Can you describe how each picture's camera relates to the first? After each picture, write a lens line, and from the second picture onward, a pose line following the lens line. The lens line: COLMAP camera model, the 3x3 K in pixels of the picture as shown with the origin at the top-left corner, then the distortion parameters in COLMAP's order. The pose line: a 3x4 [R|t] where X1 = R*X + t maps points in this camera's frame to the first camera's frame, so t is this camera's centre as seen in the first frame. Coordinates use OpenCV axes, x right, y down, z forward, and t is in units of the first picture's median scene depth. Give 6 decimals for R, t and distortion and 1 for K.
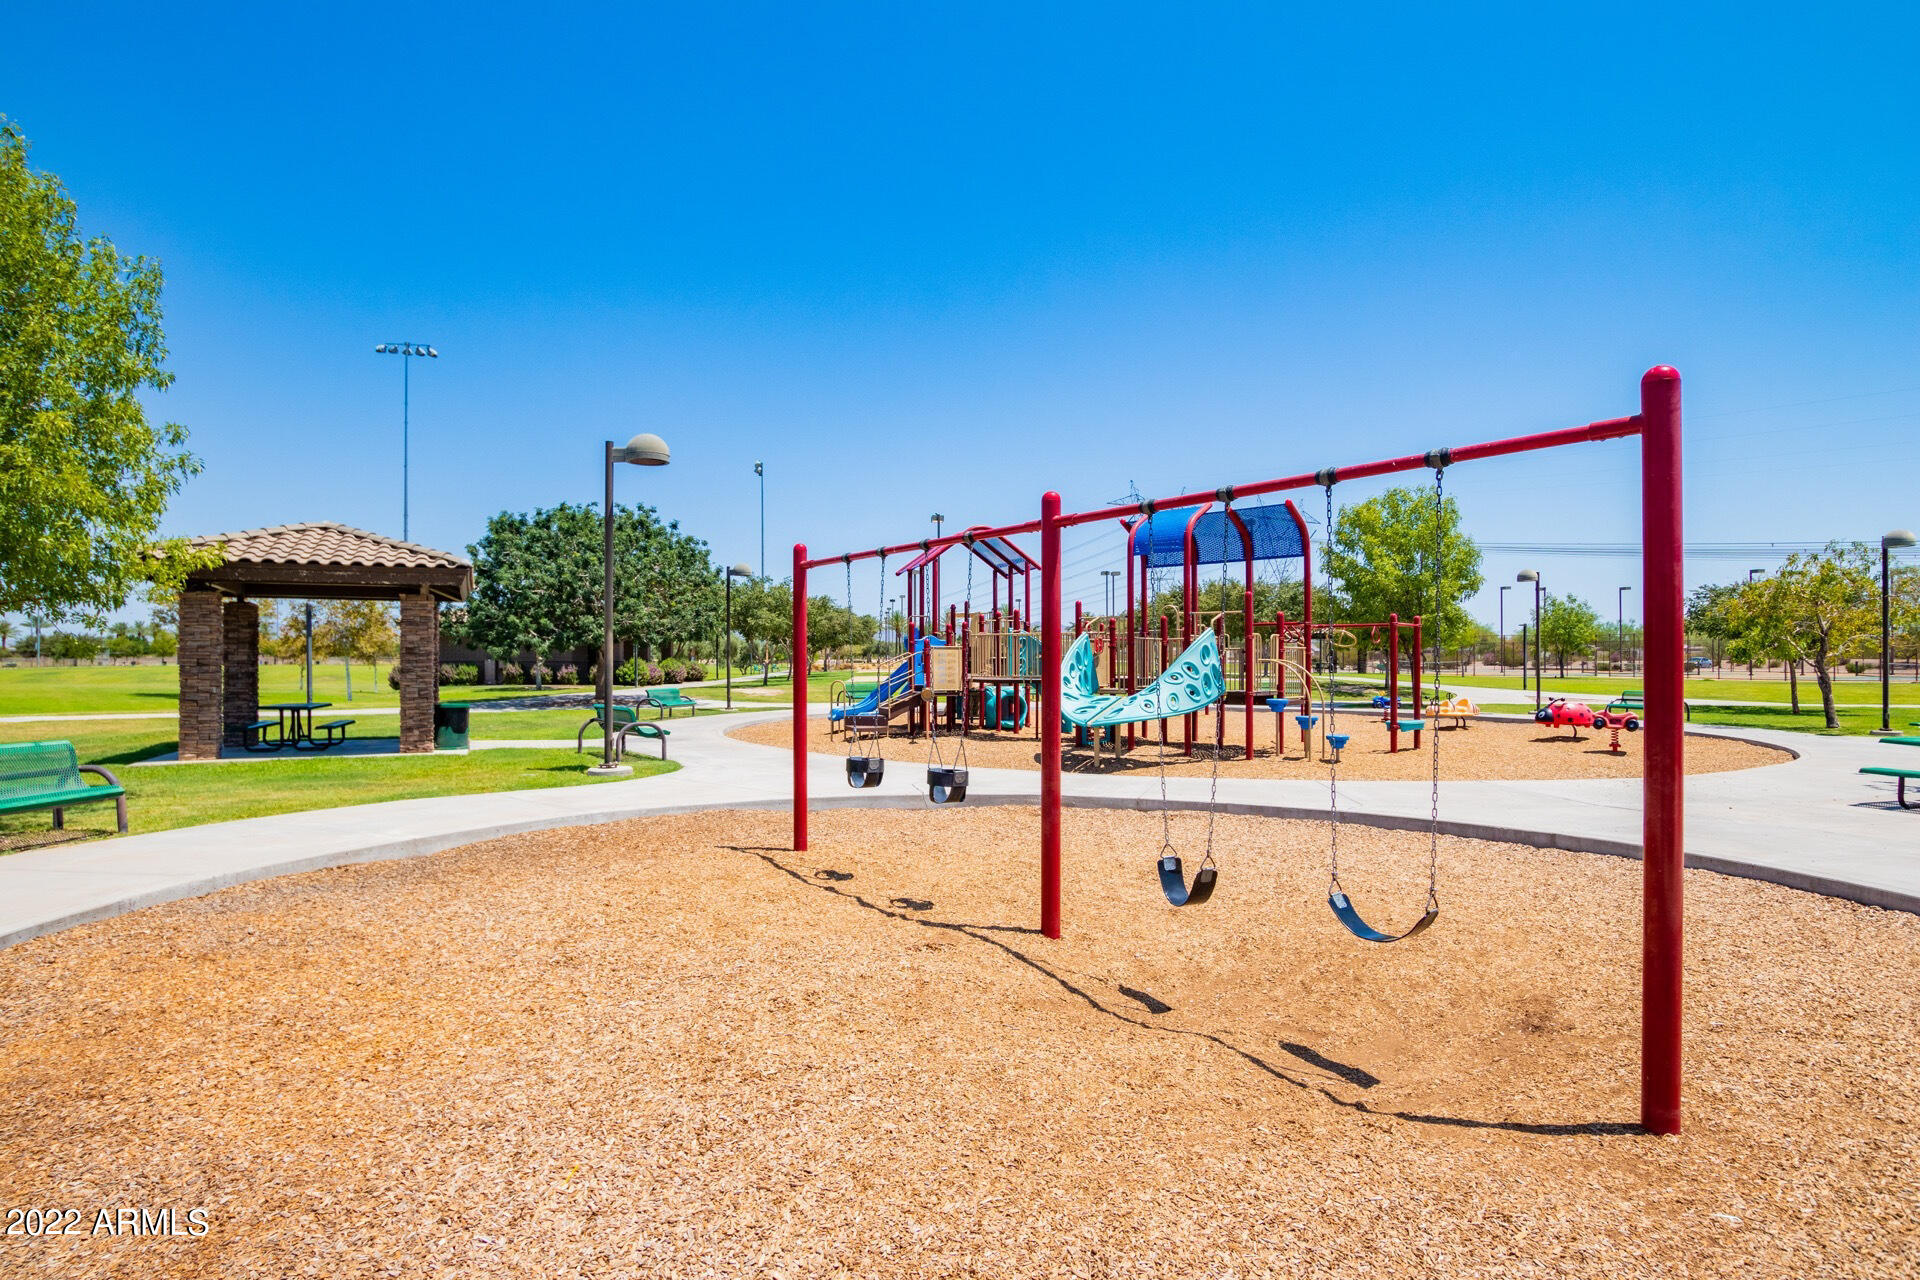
lens RADIAL K [[1082.4, 0, 960.4], [0, 1082.4, 659.6], [0, 0, 1]] dist [-0.022469, -0.001054]
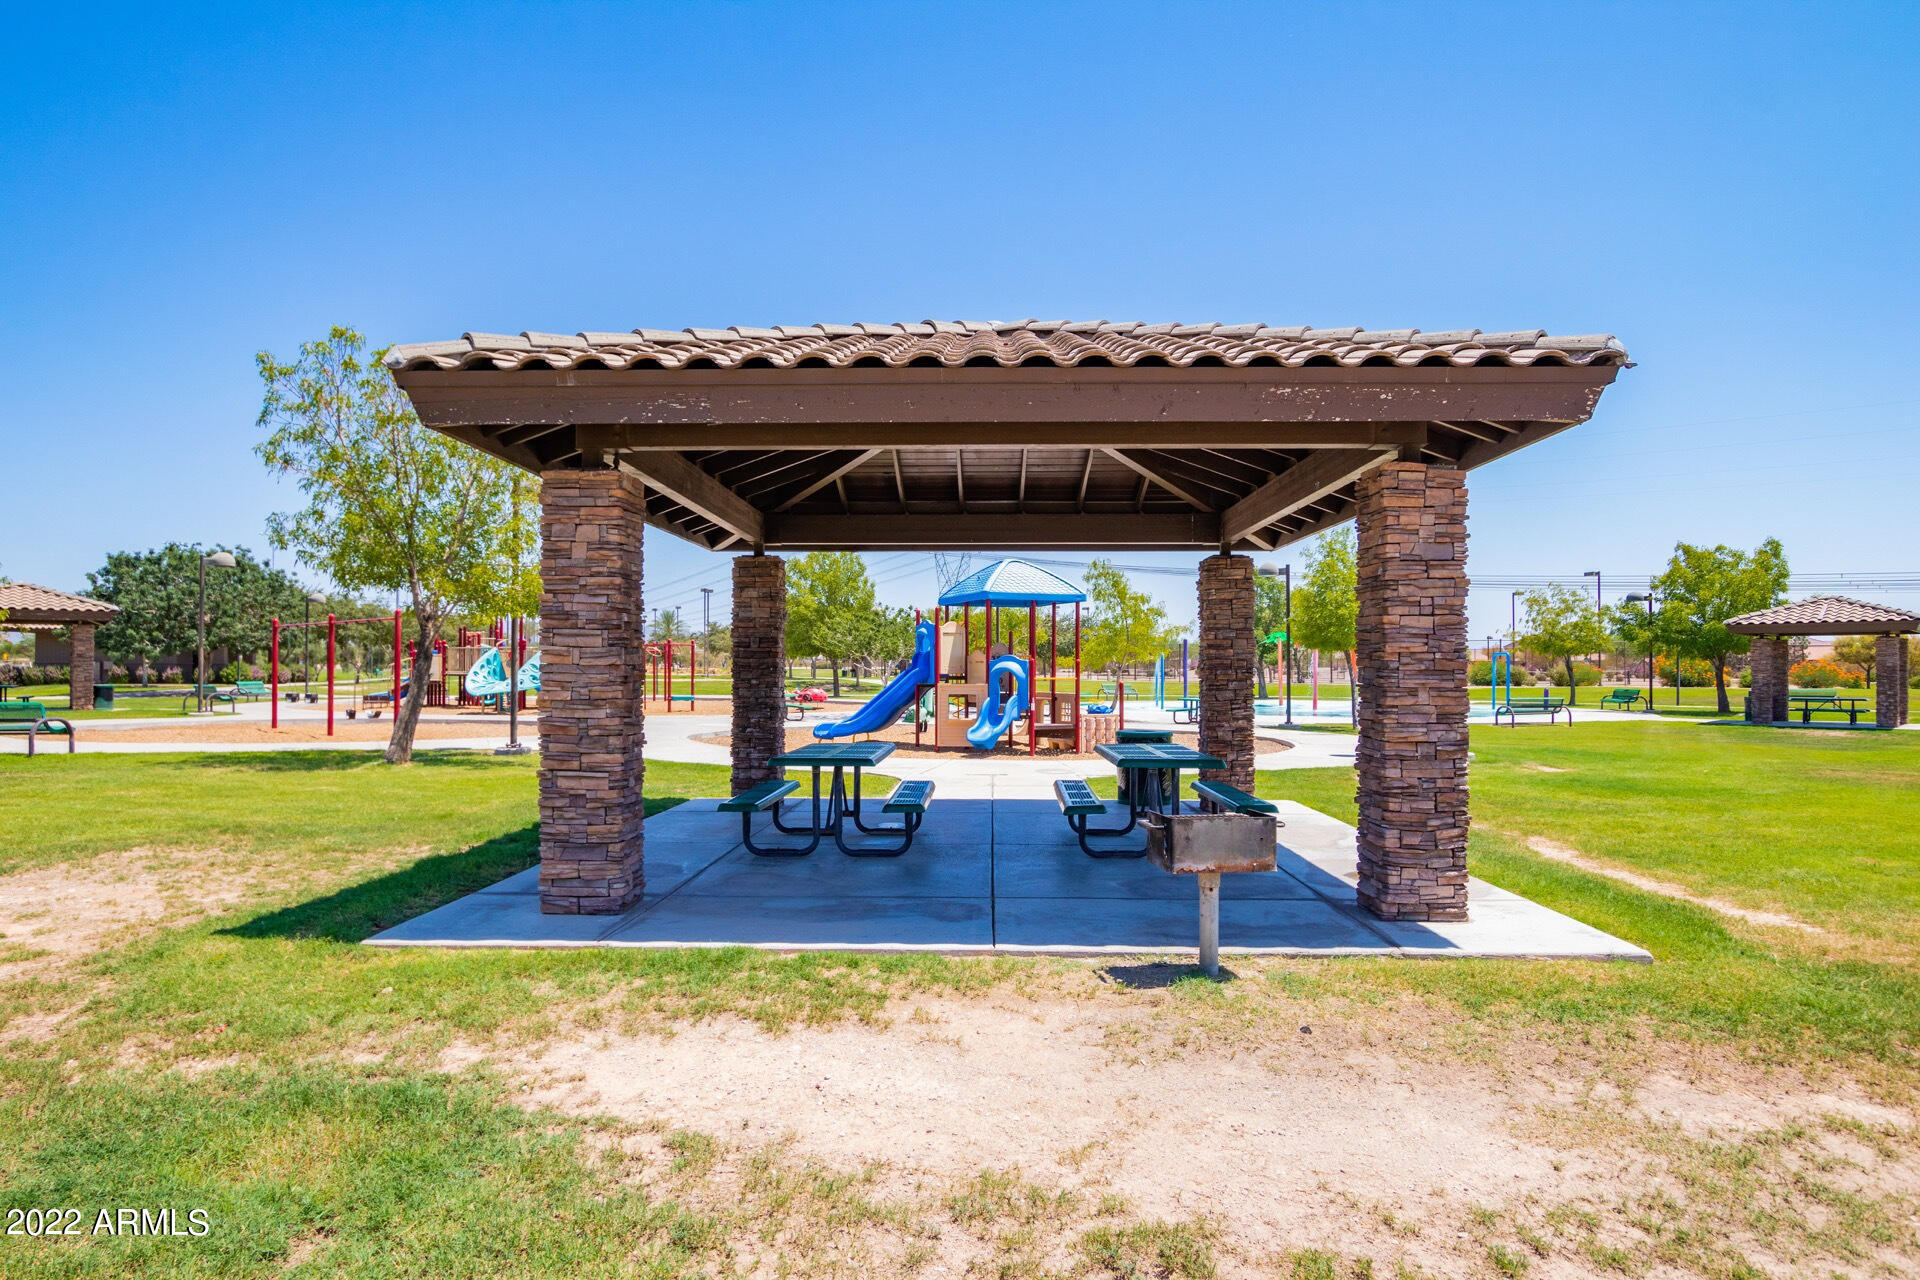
lens RADIAL K [[1082.4, 0, 960.4], [0, 1082.4, 659.6], [0, 0, 1]] dist [-0.022469, -0.001054]
pose [[0.958342, 0.006797, 0.285541, 0.198103], [-0.004744, 0.999958, -0.007881, 0.003213], [-0.285583, 0.006198, 0.958334, -0.567657]]
